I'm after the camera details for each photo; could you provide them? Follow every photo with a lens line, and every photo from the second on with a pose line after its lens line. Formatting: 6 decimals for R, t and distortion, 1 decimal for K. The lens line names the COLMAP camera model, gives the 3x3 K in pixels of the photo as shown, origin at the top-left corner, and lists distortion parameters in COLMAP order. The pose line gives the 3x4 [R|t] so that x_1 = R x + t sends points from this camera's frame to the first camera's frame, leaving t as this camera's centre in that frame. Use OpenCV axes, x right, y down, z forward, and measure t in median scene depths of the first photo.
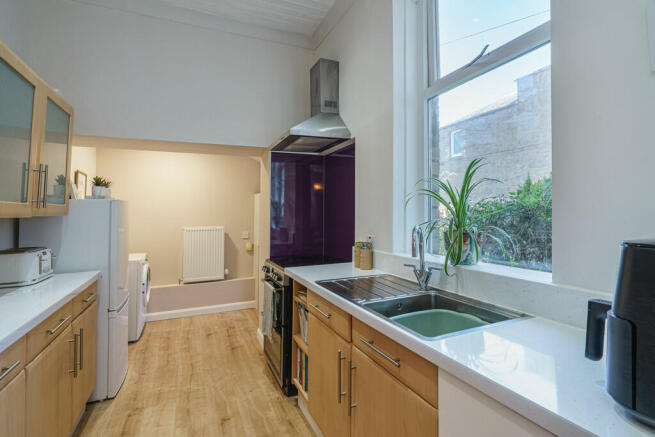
lens RADIAL K [[294.7, 0, 325.2], [0, 294.7, 211.9], [0, 0, 1]] dist [0.004205, 0.000453]
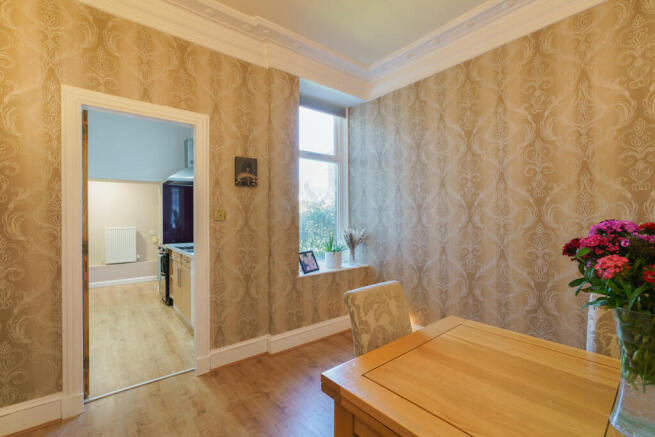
lens RADIAL K [[294.7, 0, 328.8], [0, 294.7, 218.7], [0, 0, 1]] dist [0.004205, 0.000453]
pose [[0.973479, -0.008031, 0.228634, 0.443980], [0.003501, 0.999790, 0.020209, -0.026836], [-0.228748, -0.018873, 0.973303, -1.129018]]
